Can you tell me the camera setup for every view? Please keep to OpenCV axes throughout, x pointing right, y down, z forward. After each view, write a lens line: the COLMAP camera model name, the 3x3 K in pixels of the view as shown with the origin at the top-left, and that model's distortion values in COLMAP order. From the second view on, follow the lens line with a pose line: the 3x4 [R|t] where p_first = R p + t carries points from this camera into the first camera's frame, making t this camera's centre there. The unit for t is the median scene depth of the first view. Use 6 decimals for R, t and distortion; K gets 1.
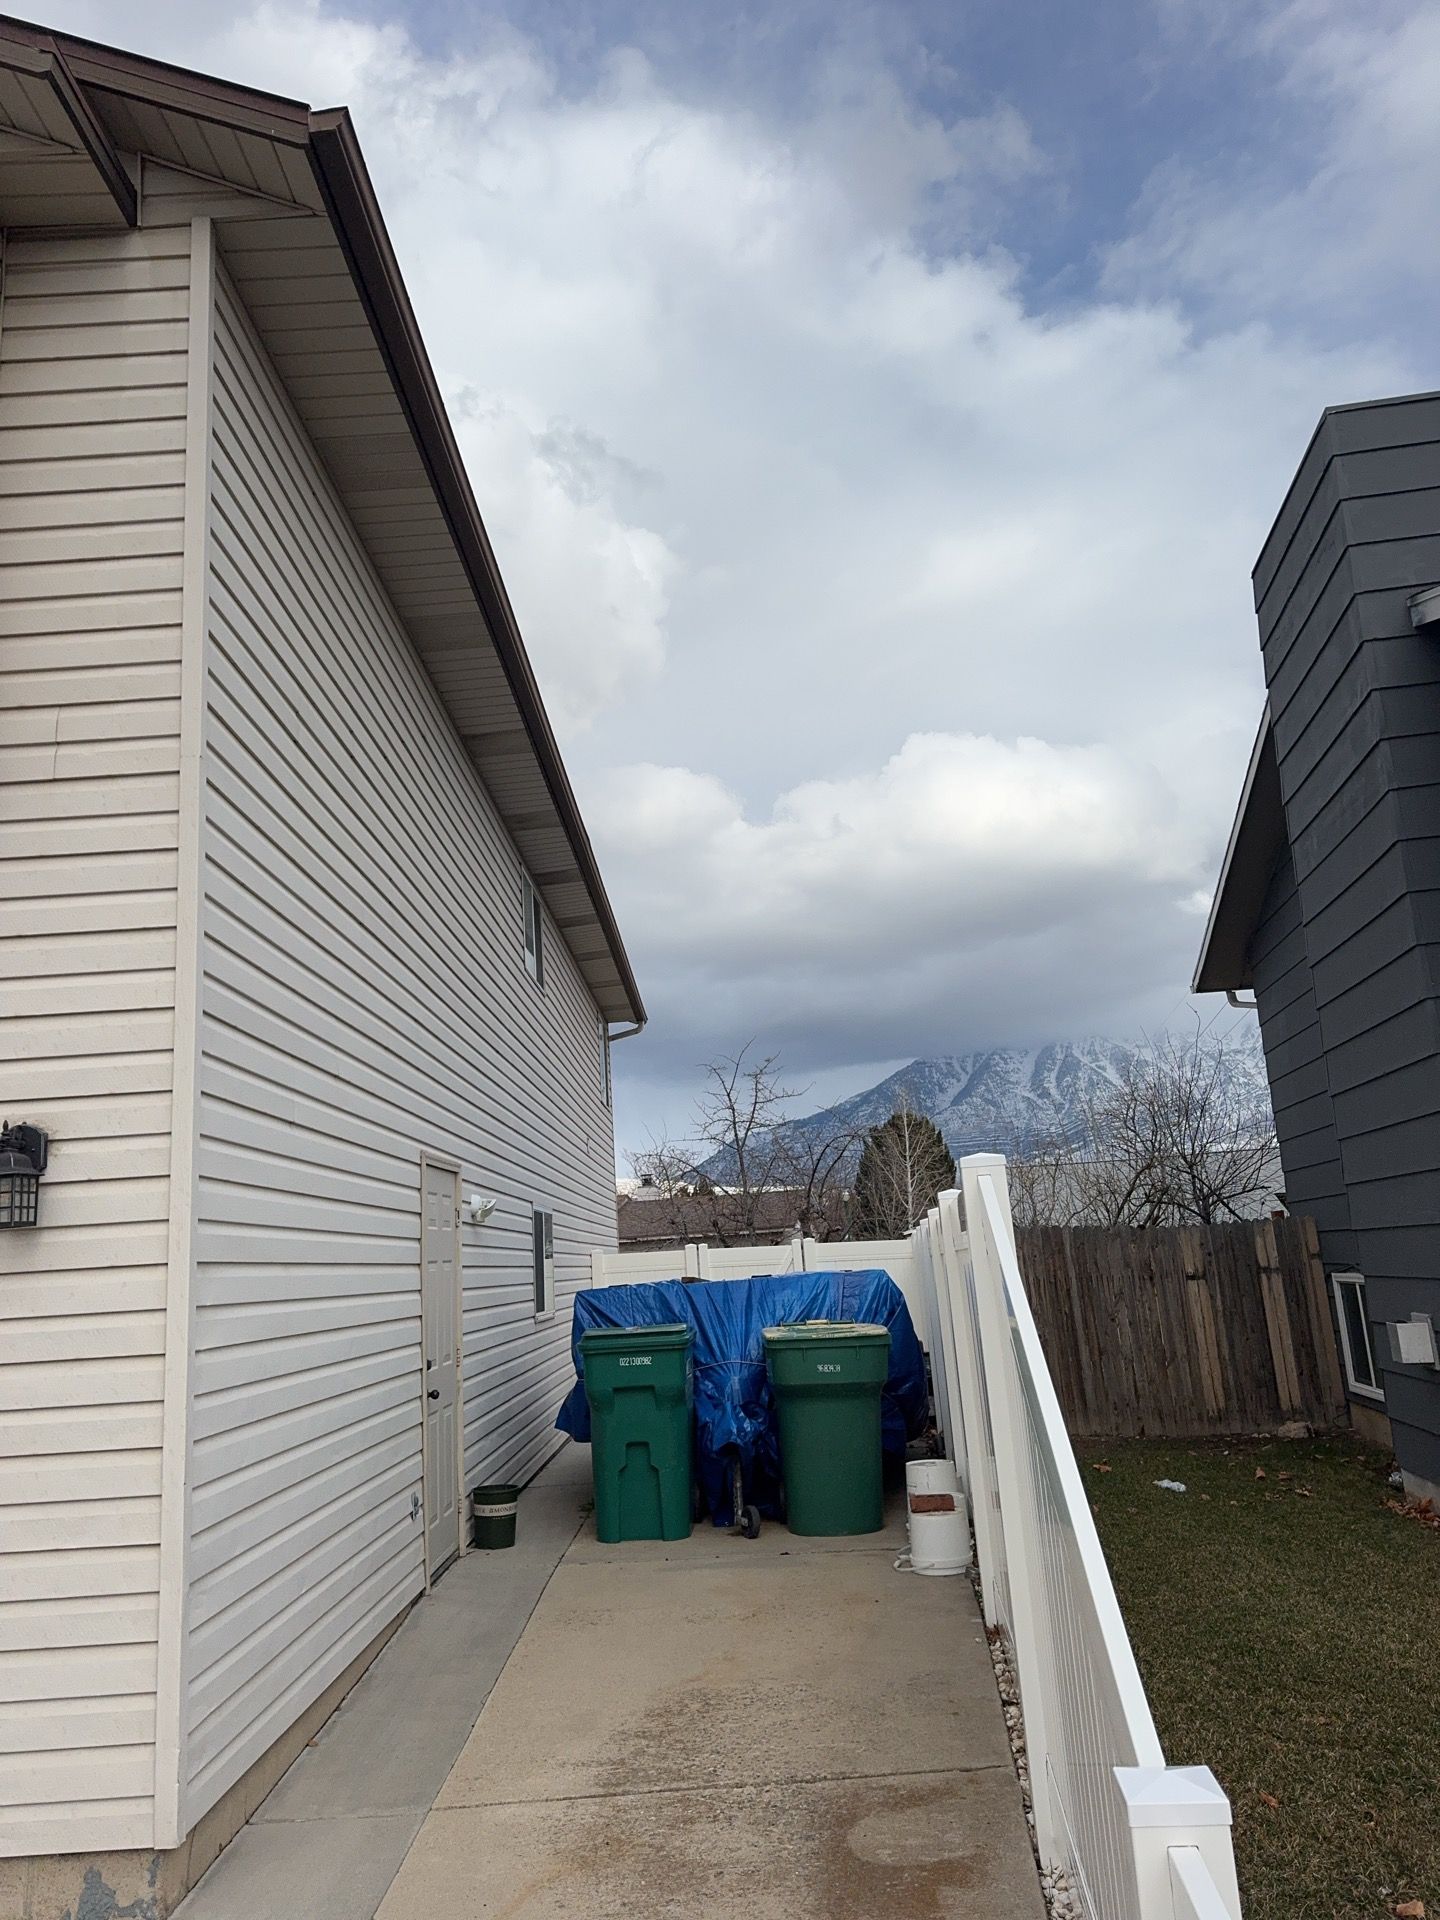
lens RADIAL K [[1327.8, 0, 732.6], [0, 1327.8, 960.3], [0, 0, 1]] dist [0.075038, -0.075124]
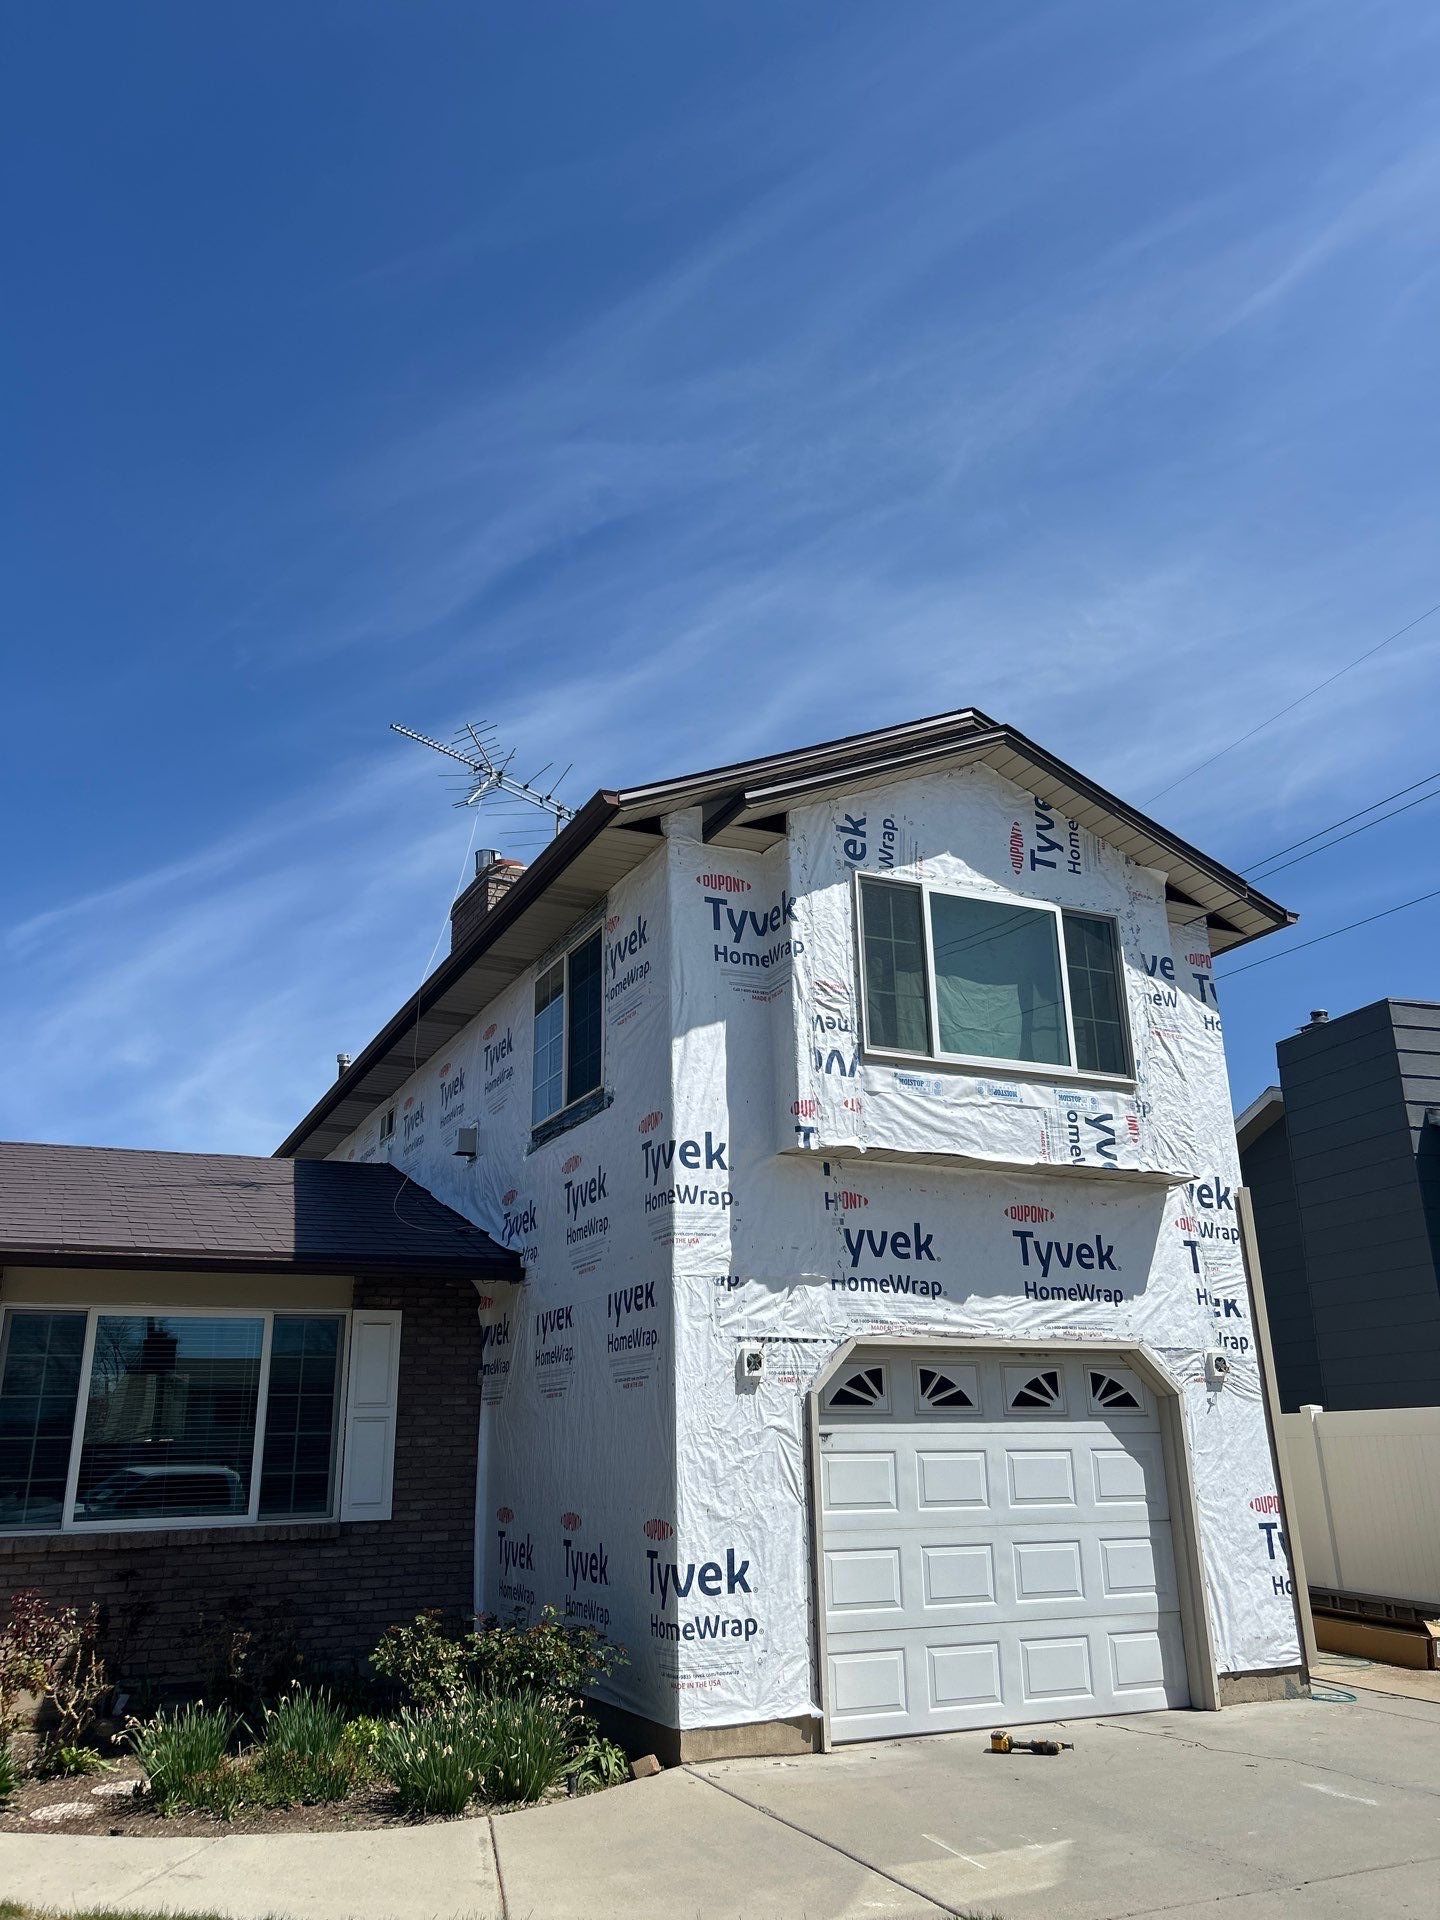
lens RADIAL K [[1444.1, 0, 721.5], [0, 1444.1, 935.5], [0, 0, 1]] dist [0.016340, 0.002401]
pose [[0.905628, 0.189607, 0.379325, -1.261107], [-0.134101, 0.976622, -0.168005, -0.022675], [-0.402312, 0.101282, 0.909883, -0.522954]]
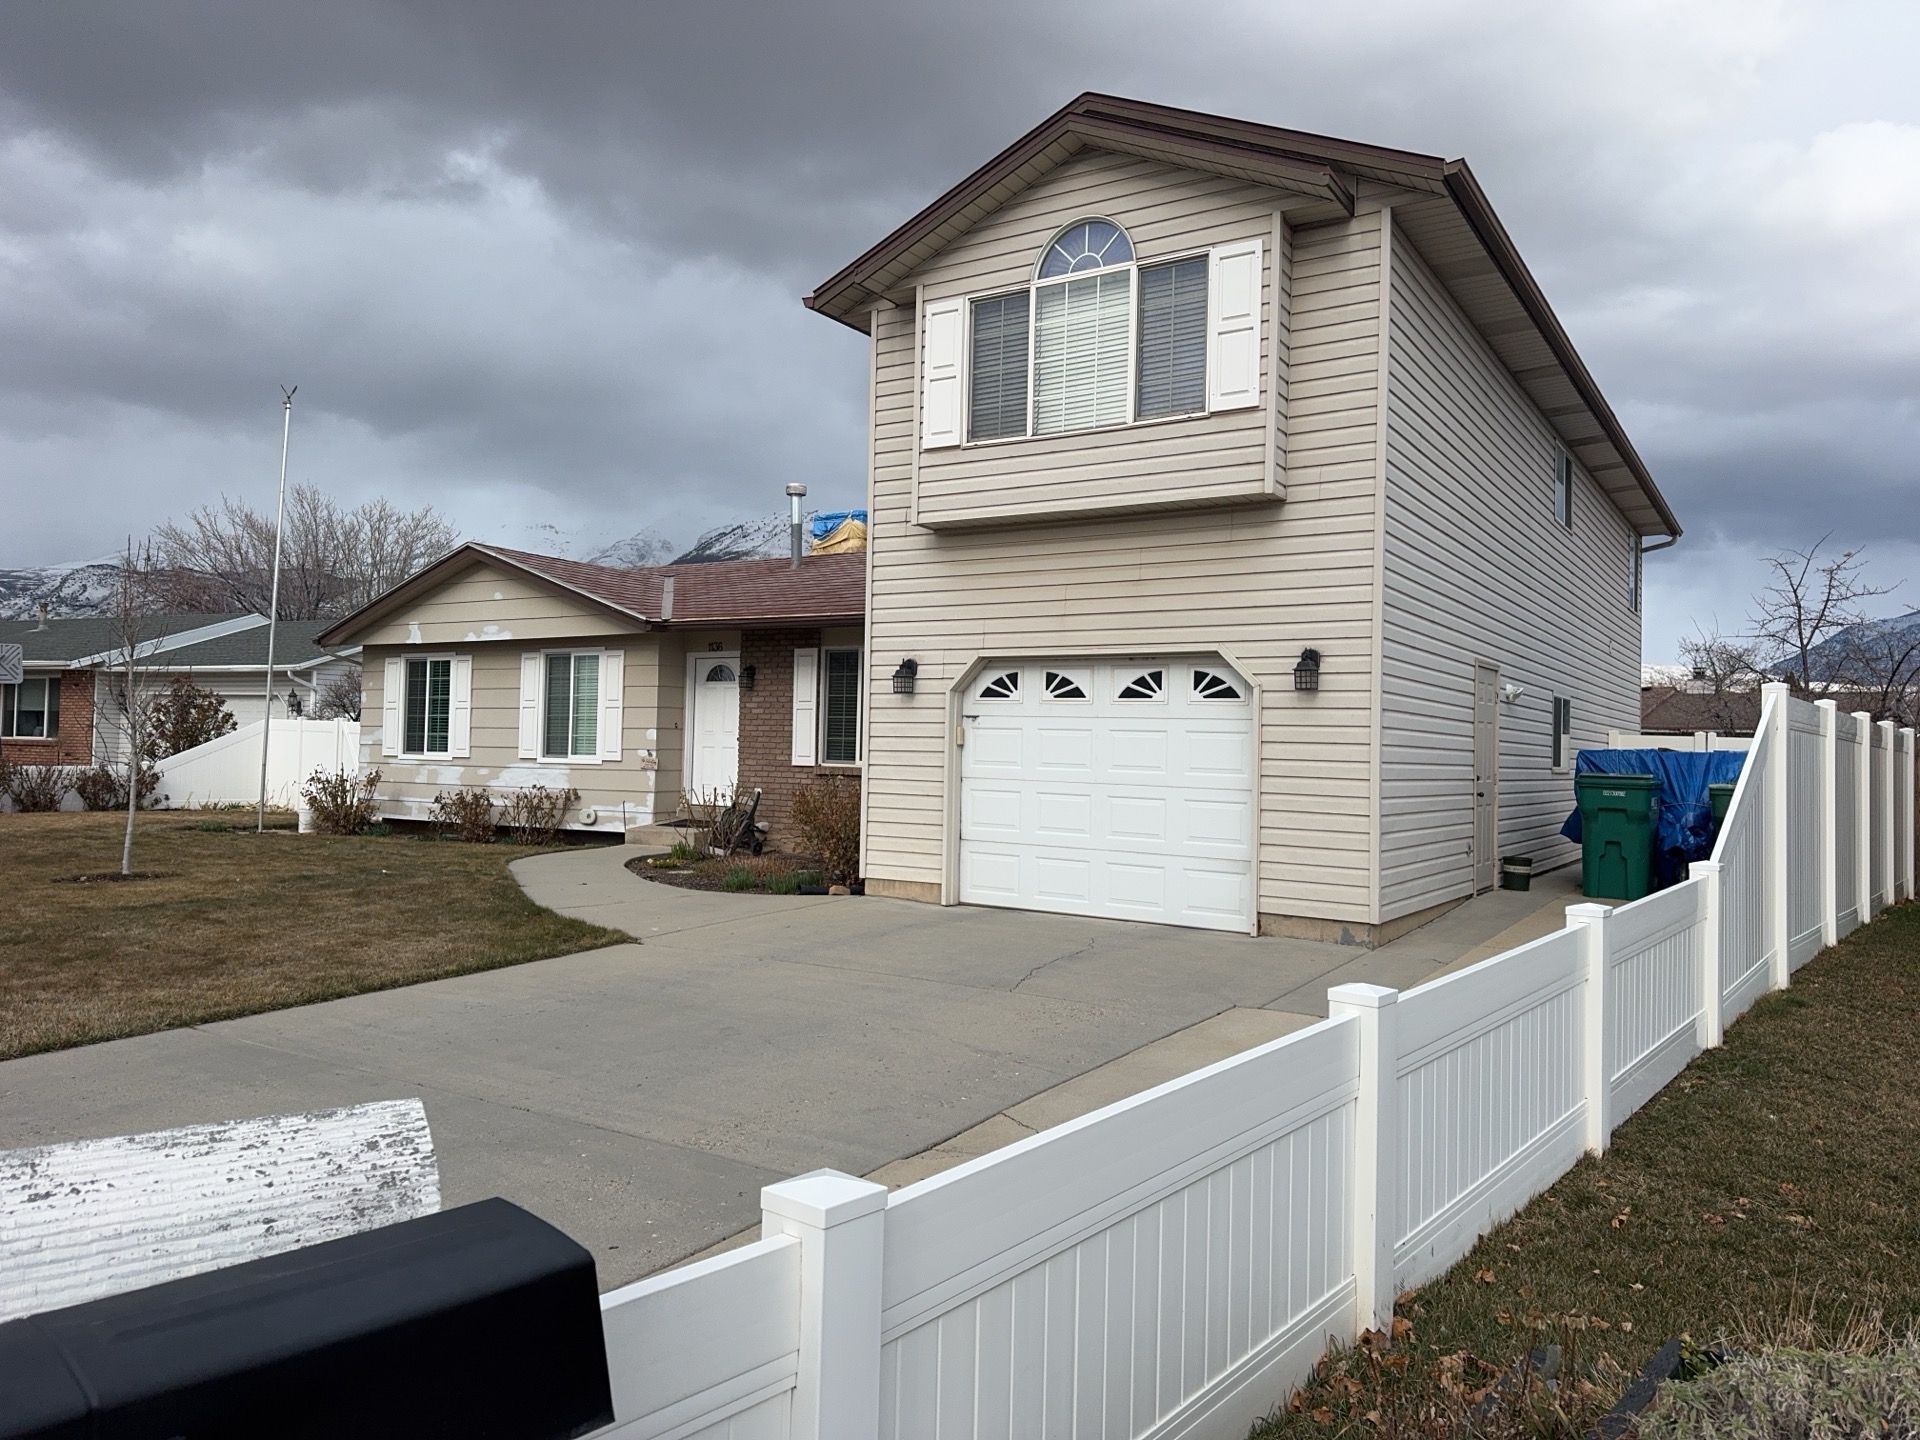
lens RADIAL K [[1327.8, 0, 963.5], [0, 1327.8, 712.3], [0, 0, 1]] dist [0.075038, -0.075124]
pose [[0.837852, 0.068151, -0.541627, 0.141849], [0.044582, 0.980320, 0.192315, -0.138868], [0.544074, -0.185278, 0.818325, -0.724563]]
